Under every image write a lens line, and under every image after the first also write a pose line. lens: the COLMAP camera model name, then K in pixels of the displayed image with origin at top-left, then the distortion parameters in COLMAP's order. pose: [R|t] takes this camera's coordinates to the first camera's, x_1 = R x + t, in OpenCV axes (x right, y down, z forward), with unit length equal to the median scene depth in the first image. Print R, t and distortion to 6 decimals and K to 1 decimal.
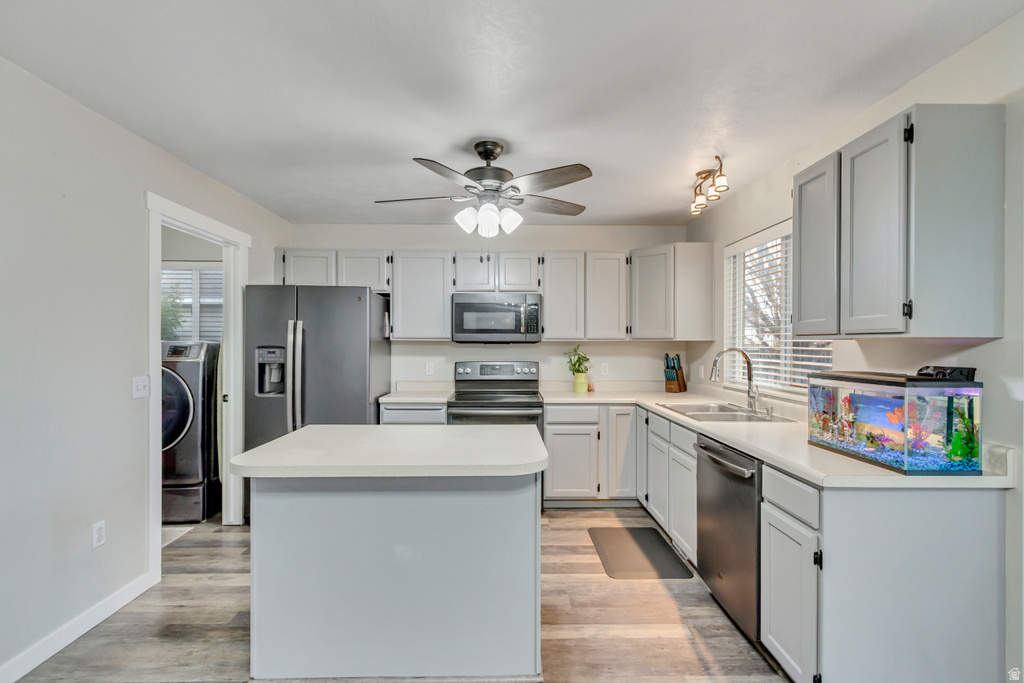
lens RADIAL K [[472.1, 0, 509.0], [0, 472.1, 343.0], [0, 0, 1]] dist [0.011587, -0.000528]
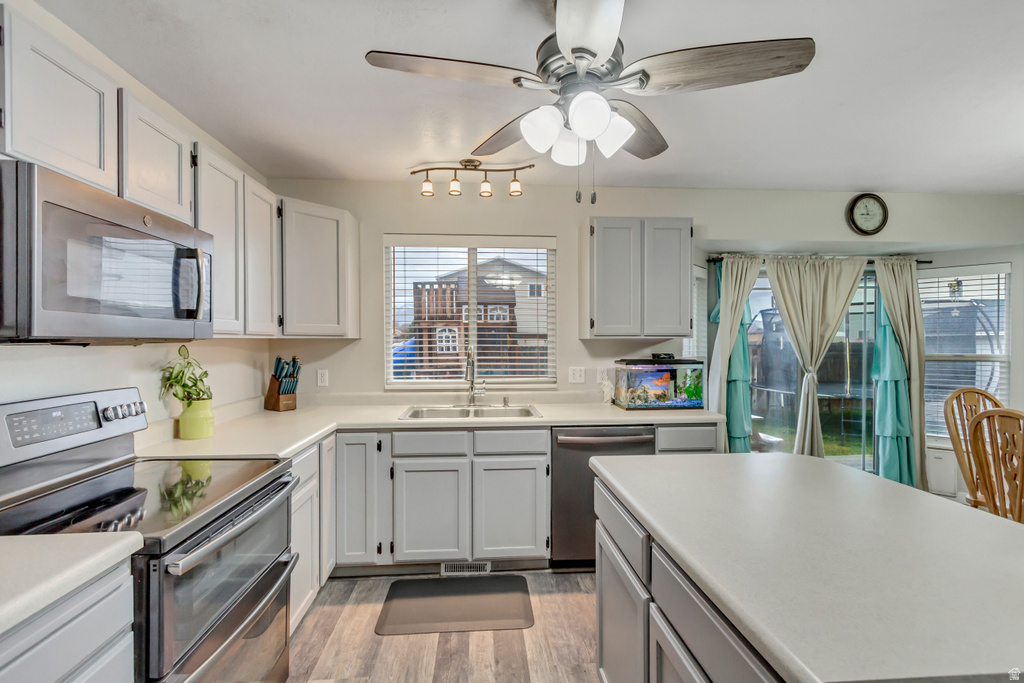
lens RADIAL K [[472.1, 0, 513.8], [0, 472.1, 342.5], [0, 0, 1]] dist [0.011587, -0.000528]
pose [[-0.064124, -0.003798, 0.997935, -0.528018], [-0.003567, 0.999987, 0.003576, -0.003372], [-0.997936, -0.003331, -0.064137, 0.944402]]
